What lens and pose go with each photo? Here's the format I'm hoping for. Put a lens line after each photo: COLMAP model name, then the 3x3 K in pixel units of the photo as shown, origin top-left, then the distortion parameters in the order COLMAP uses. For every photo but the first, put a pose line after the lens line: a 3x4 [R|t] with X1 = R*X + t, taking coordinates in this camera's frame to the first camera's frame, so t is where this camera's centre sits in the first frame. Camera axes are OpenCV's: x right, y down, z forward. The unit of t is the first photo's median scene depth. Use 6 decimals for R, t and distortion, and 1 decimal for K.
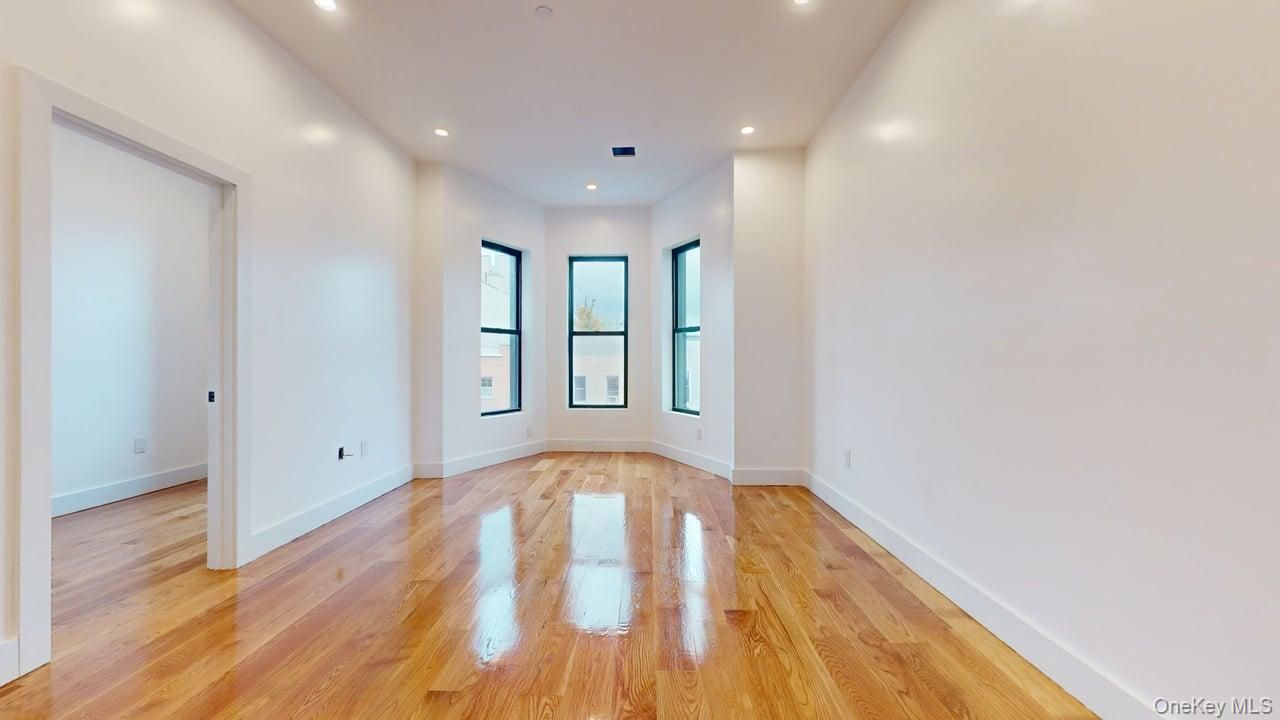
lens RADIAL K [[470.7, 0, 640.0], [0, 470.7, 360.0], [0, 0, 1]] dist [0.001084, -0.000045]
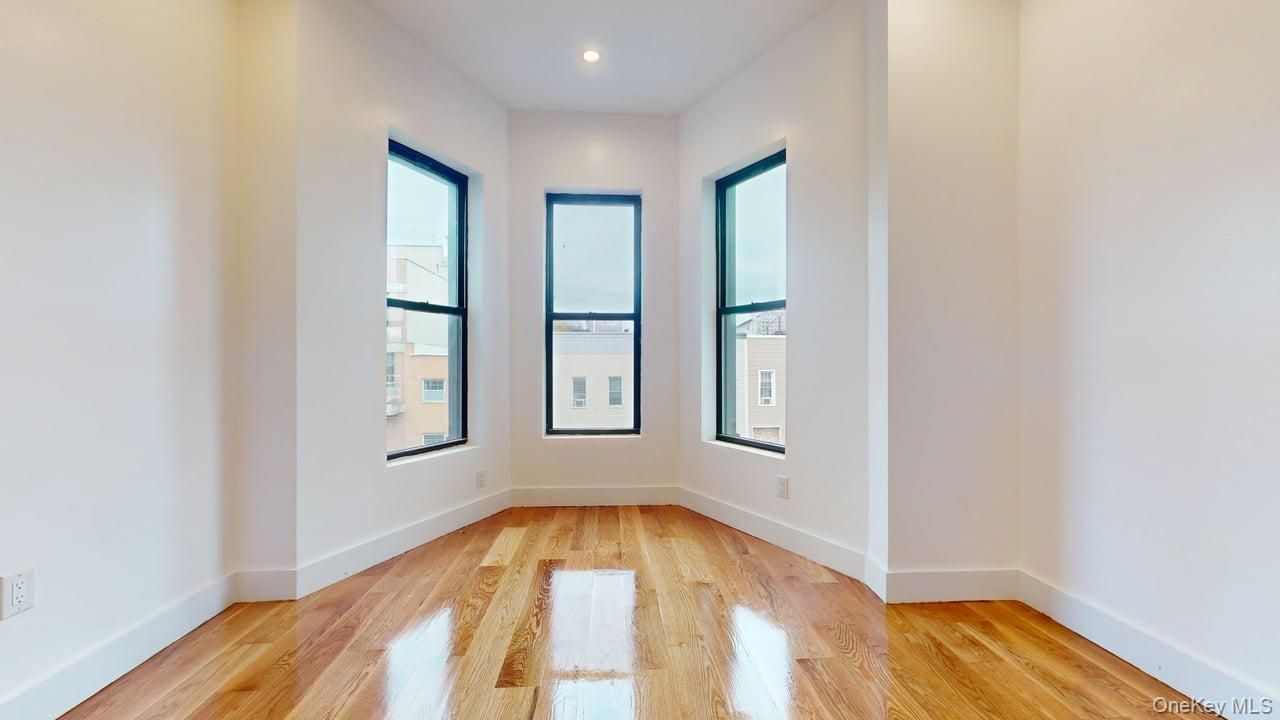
lens RADIAL K [[470.7, 0, 640.0], [0, 470.7, 360.0], [0, 0, 1]] dist [0.001084, -0.000045]
pose [[0.996488, 0.000671, 0.083728, -0.091539], [-0.000621, 1.000000, -0.000621, 0.002853], [-0.083728, 0.000567, 0.996488, 0.421977]]
